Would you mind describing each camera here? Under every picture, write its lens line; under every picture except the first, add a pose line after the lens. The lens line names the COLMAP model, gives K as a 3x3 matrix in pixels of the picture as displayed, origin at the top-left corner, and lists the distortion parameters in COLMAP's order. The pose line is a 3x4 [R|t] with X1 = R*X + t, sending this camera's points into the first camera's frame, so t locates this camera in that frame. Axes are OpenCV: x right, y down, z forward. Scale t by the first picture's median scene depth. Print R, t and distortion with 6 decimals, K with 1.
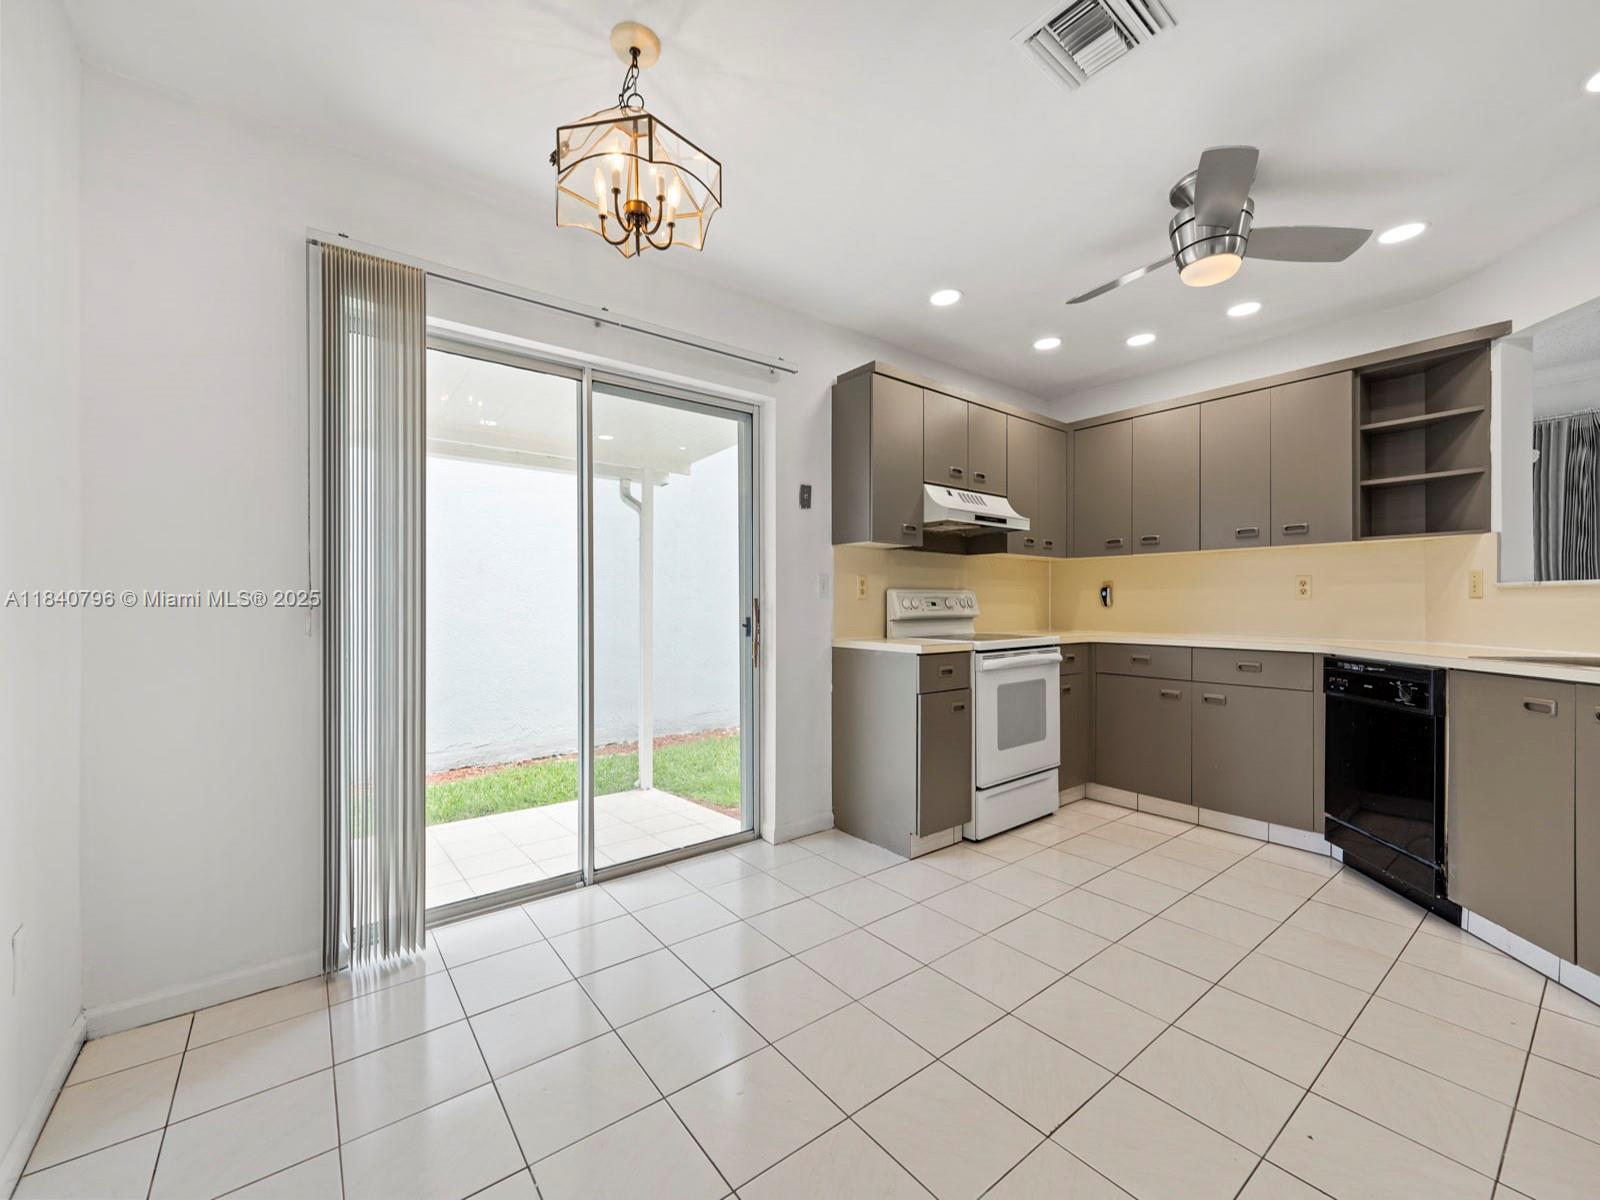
lens RADIAL K [[654.9, 0, 800.2], [0, 654.9, 604.9], [0, 0, 1]] dist [0.000099, -0.000059]
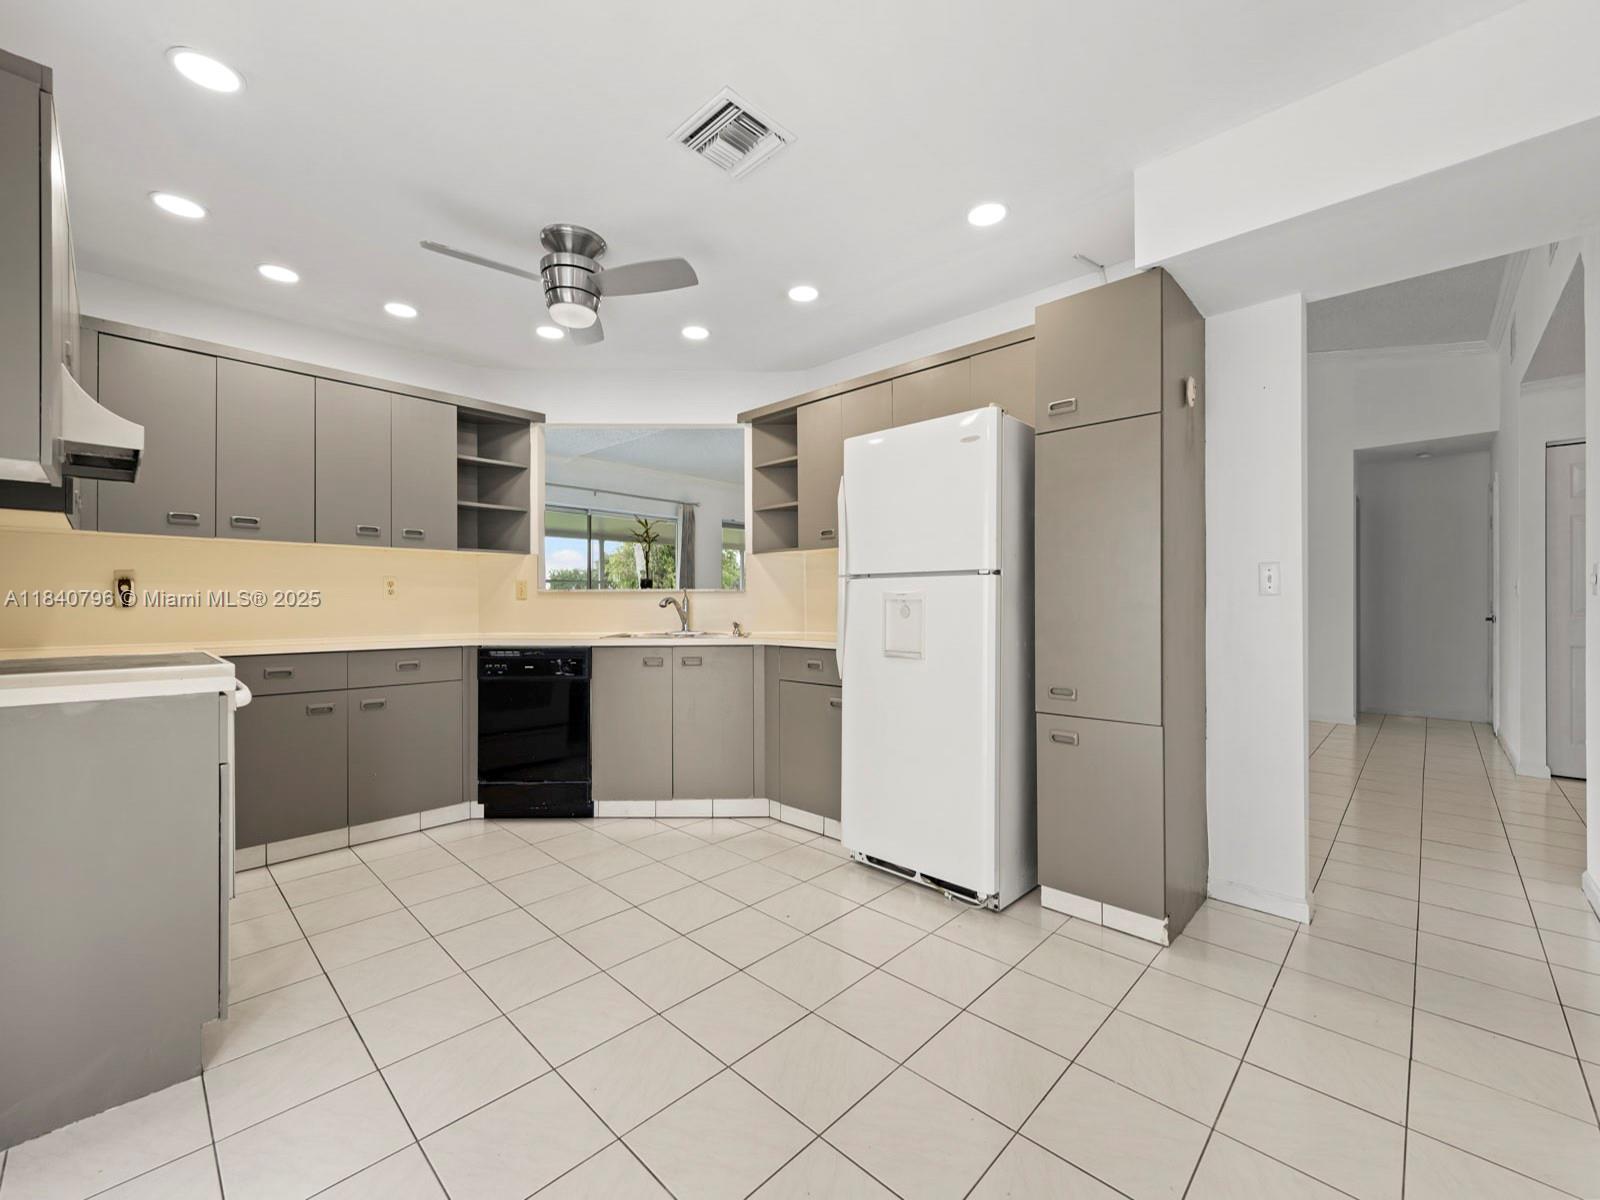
lens RADIAL K [[654.9, 0, 800.2], [0, 654.9, 604.9], [0, 0, 1]] dist [0.000099, -0.000059]
pose [[-0.143957, -0.002317, 0.989581, -0.440362], [0.002545, 0.999993, 0.002712, -0.000587], [-0.989581, 0.002909, -0.143950, 0.587098]]
